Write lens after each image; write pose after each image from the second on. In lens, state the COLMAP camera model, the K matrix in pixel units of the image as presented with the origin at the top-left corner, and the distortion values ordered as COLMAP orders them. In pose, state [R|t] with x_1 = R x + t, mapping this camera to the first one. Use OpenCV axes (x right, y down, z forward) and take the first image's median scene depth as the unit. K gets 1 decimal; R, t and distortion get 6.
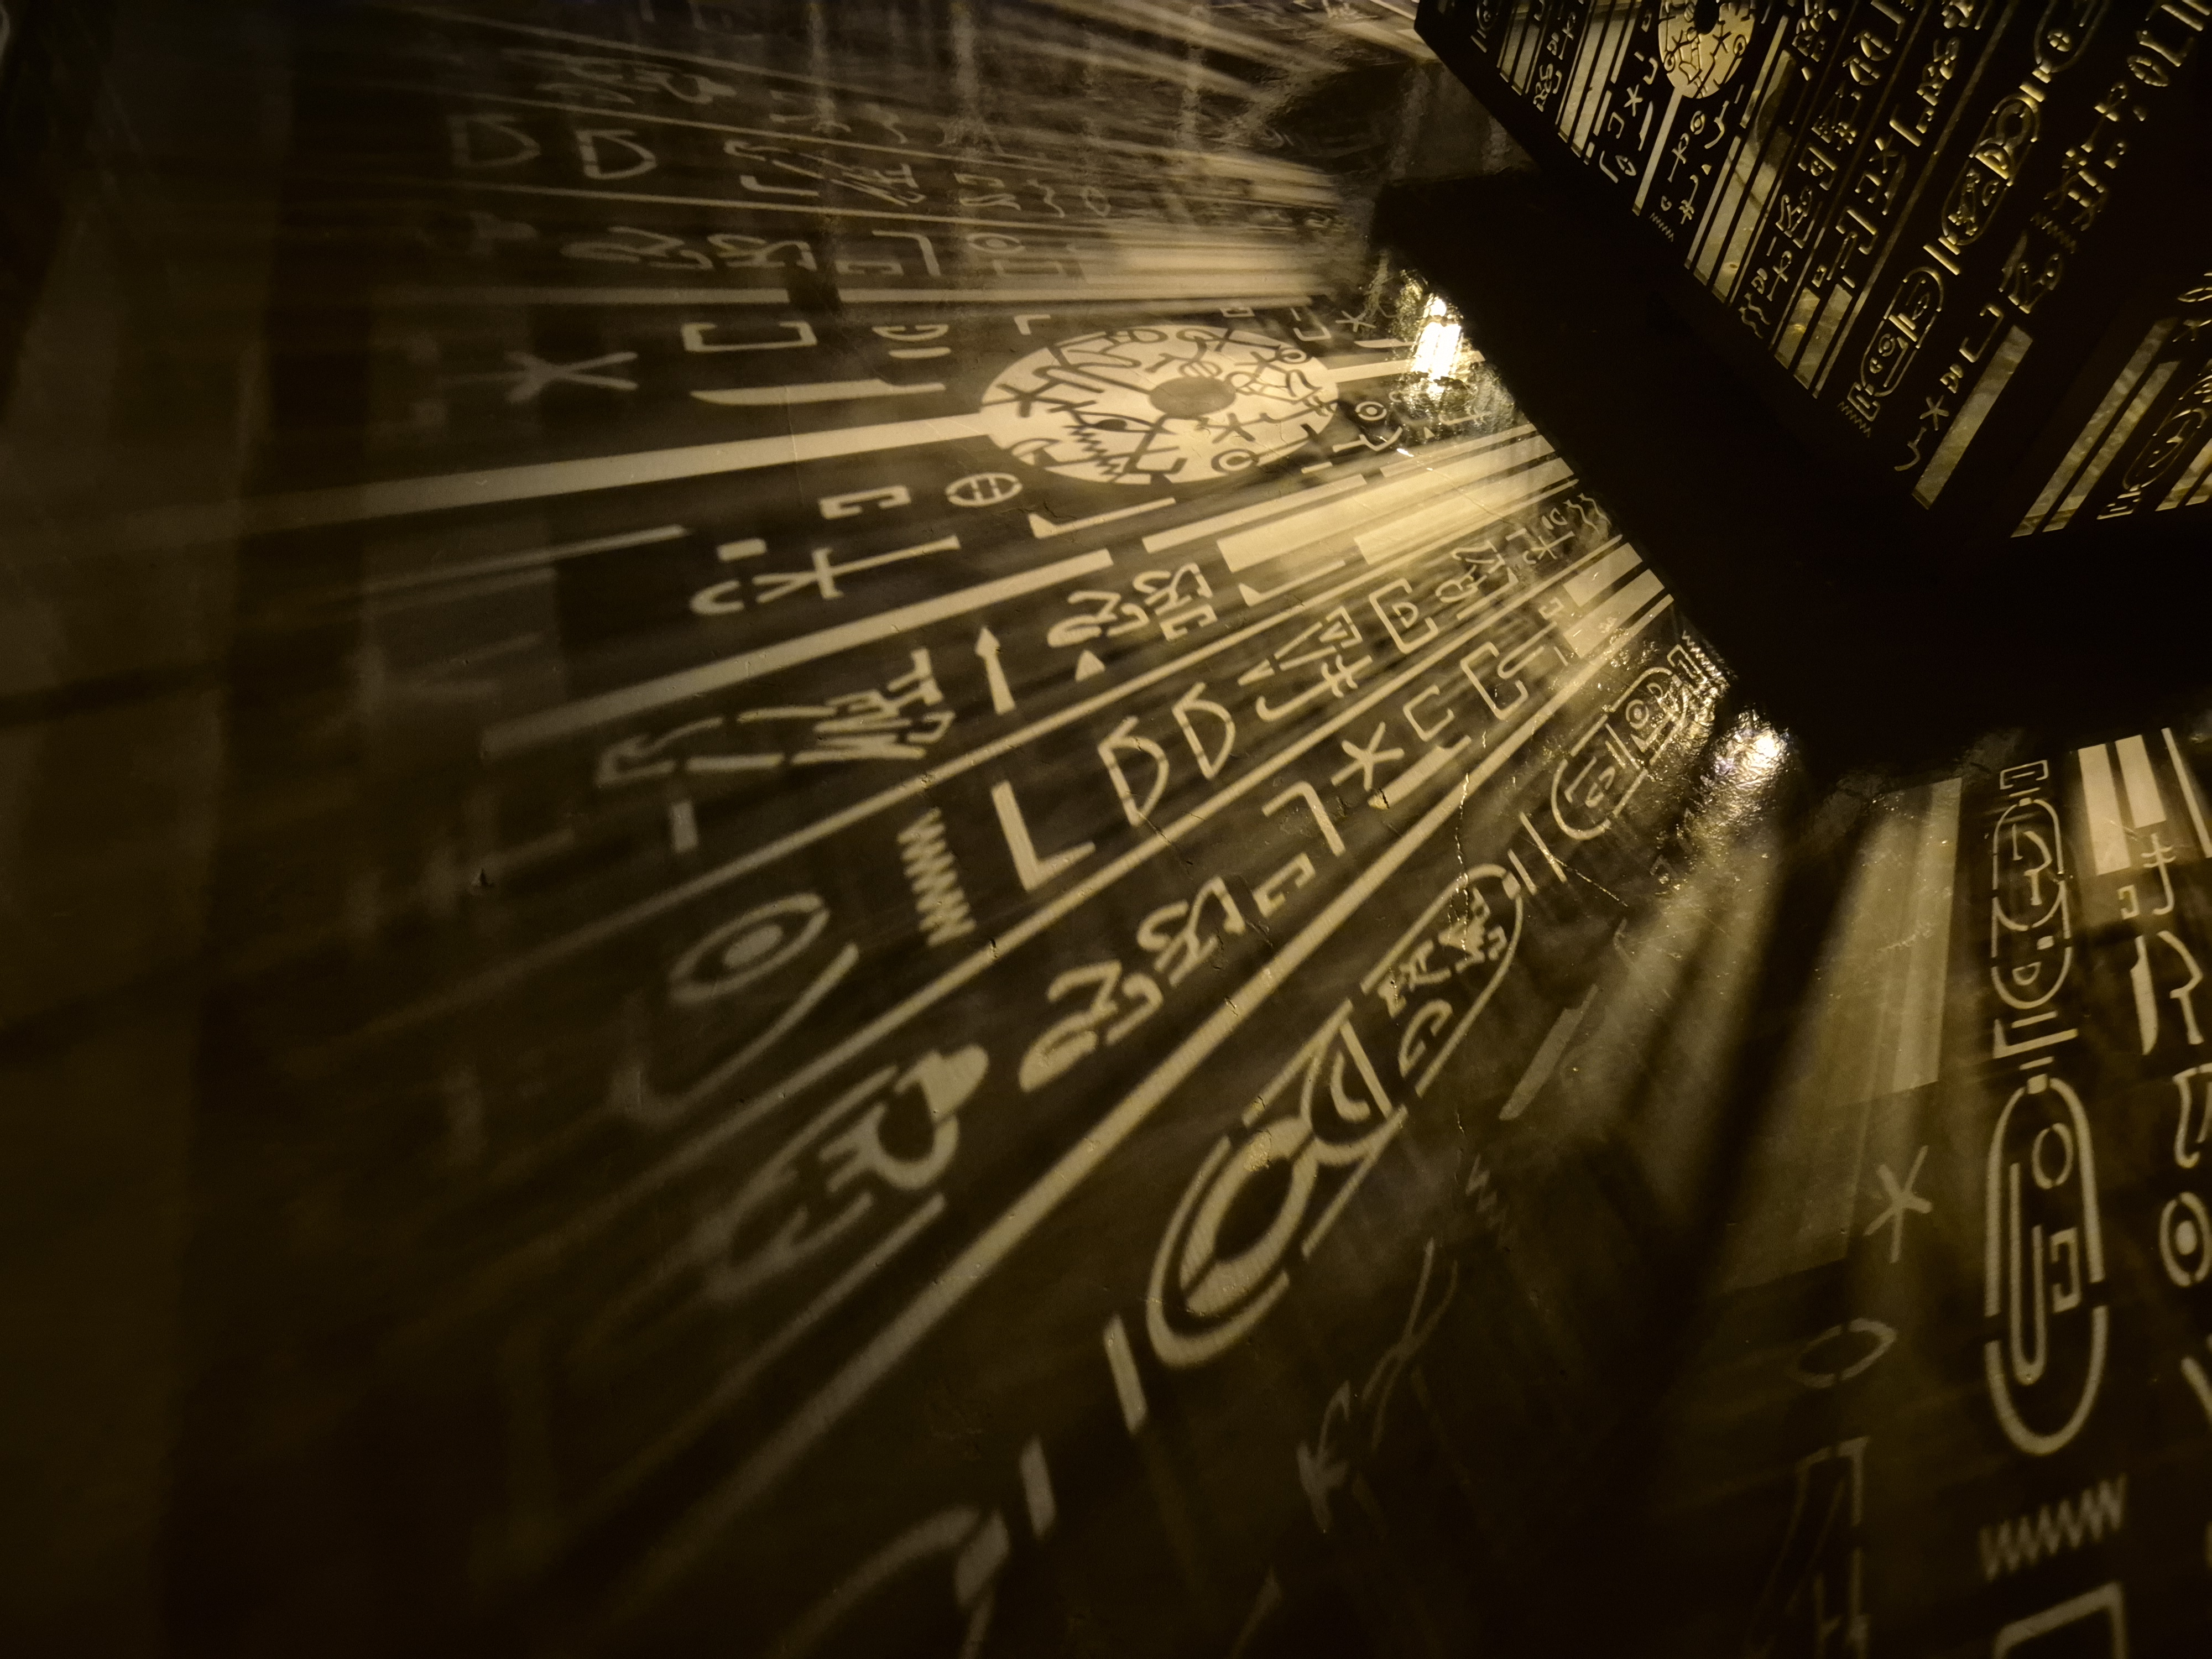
lens RADIAL K [[1492.4, 0, 1083.2], [0, 1492.4, 821.9], [0, 0, 1]] dist [0.063218, -0.049397]
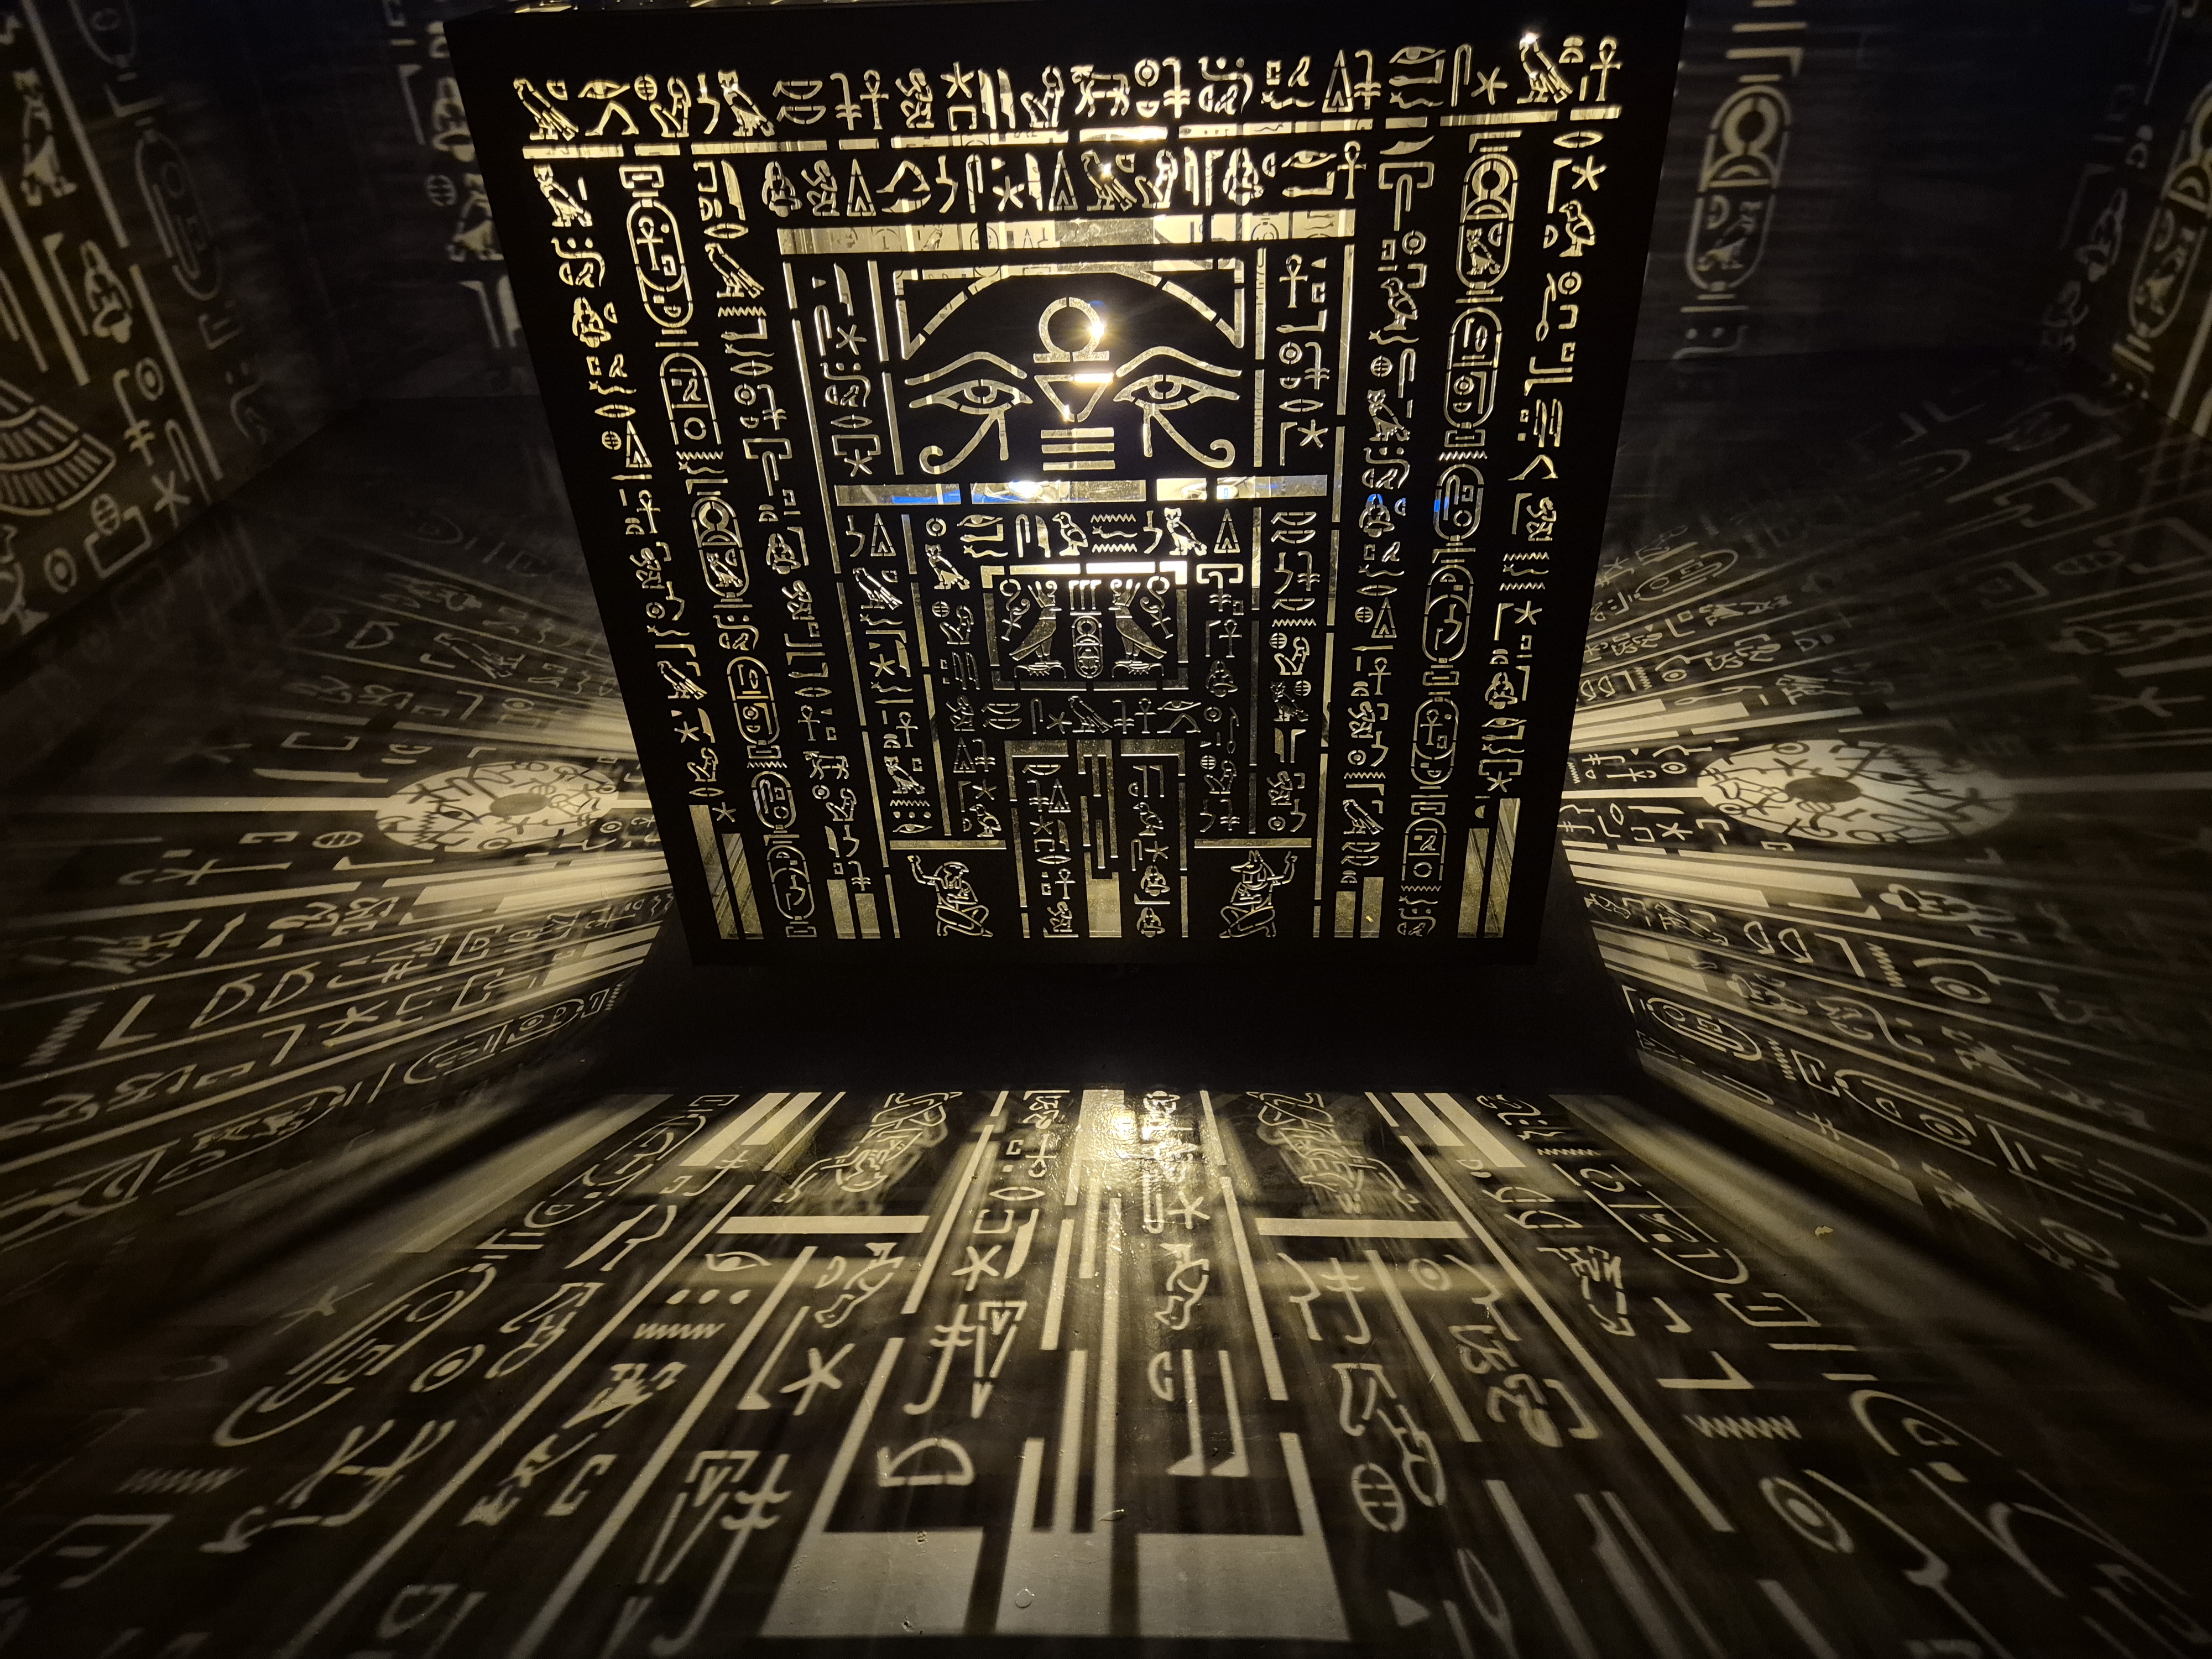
lens RADIAL K [[1492.4, 0, 1114.5], [0, 1492.4, 838.3], [0, 0, 1]] dist [0.063218, -0.049397]
pose [[0.935932, 0.115916, -0.332558, 1.358361], [-0.203564, 0.948619, -0.242247, 0.000968], [0.287391, 0.294424, 0.911439, -0.266208]]
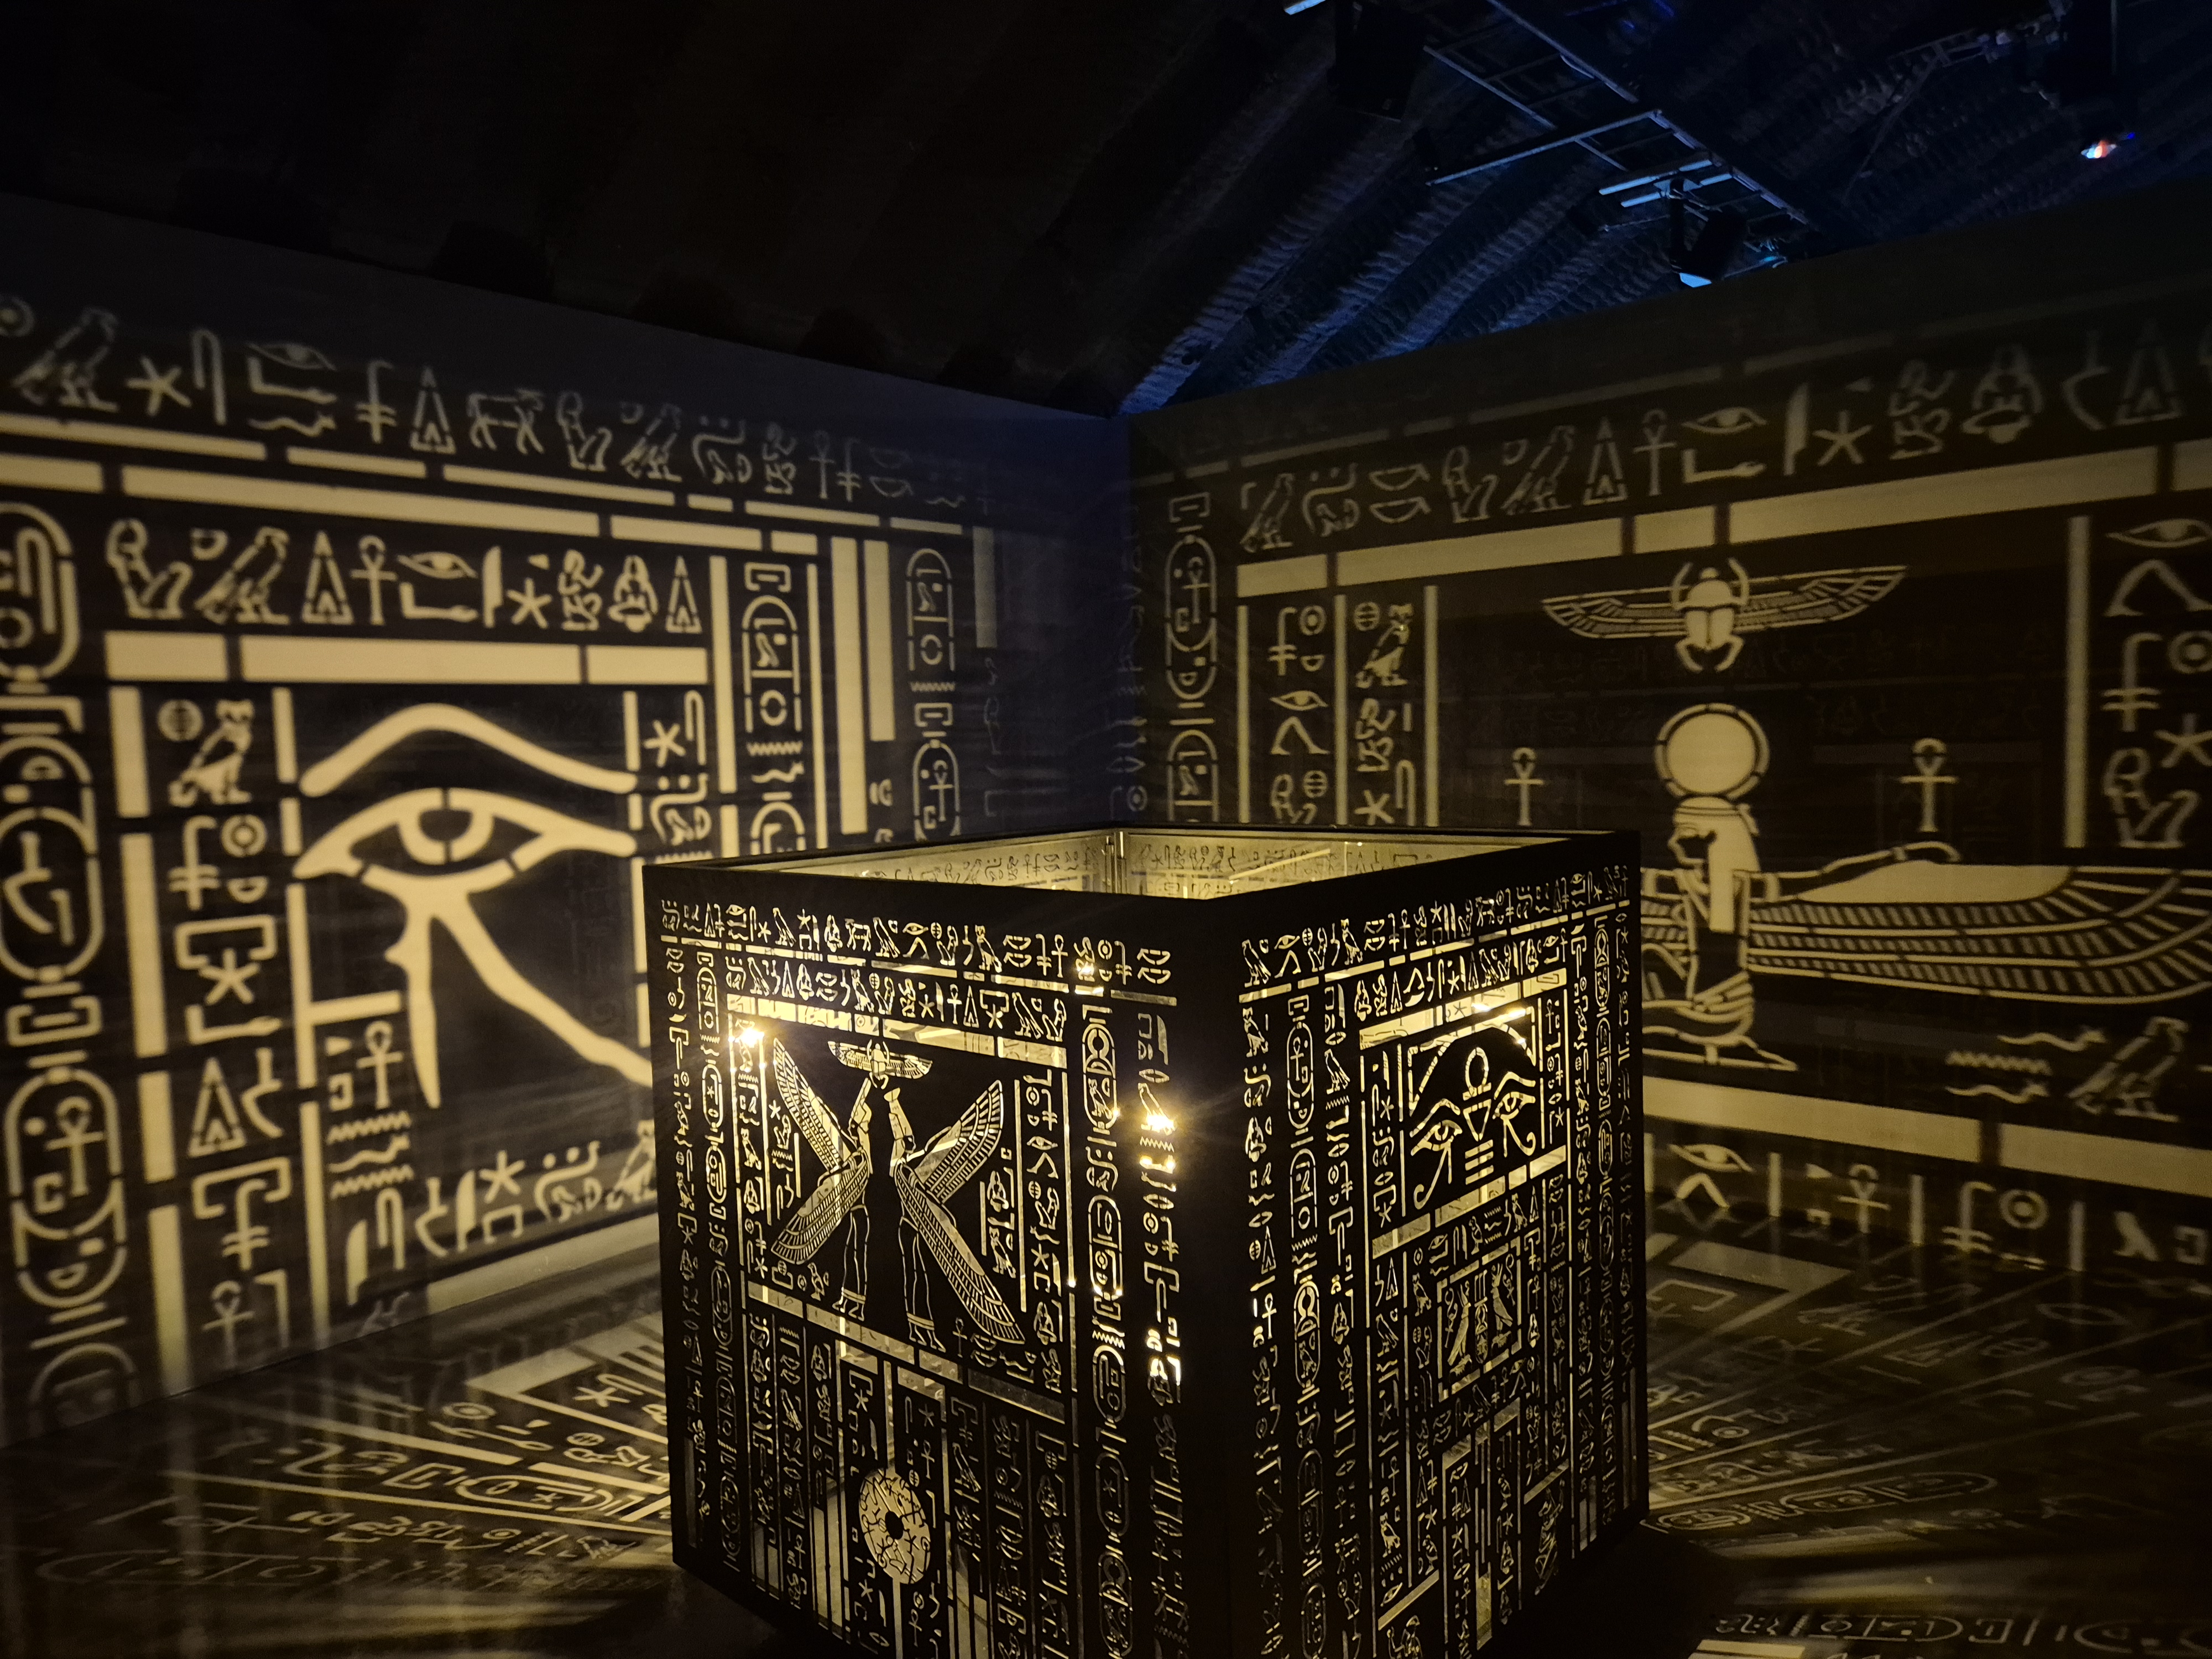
lens RADIAL K [[1492.4, 0, 1093.8], [0, 1492.4, 826.9], [0, 0, 1]] dist [0.063218, -0.049397]
pose [[0.855213, -0.110097, 0.506448, -0.055767], [0.443416, 0.661323, -0.605008, -0.048049], [-0.268316, 0.741978, 0.614390, -0.354740]]
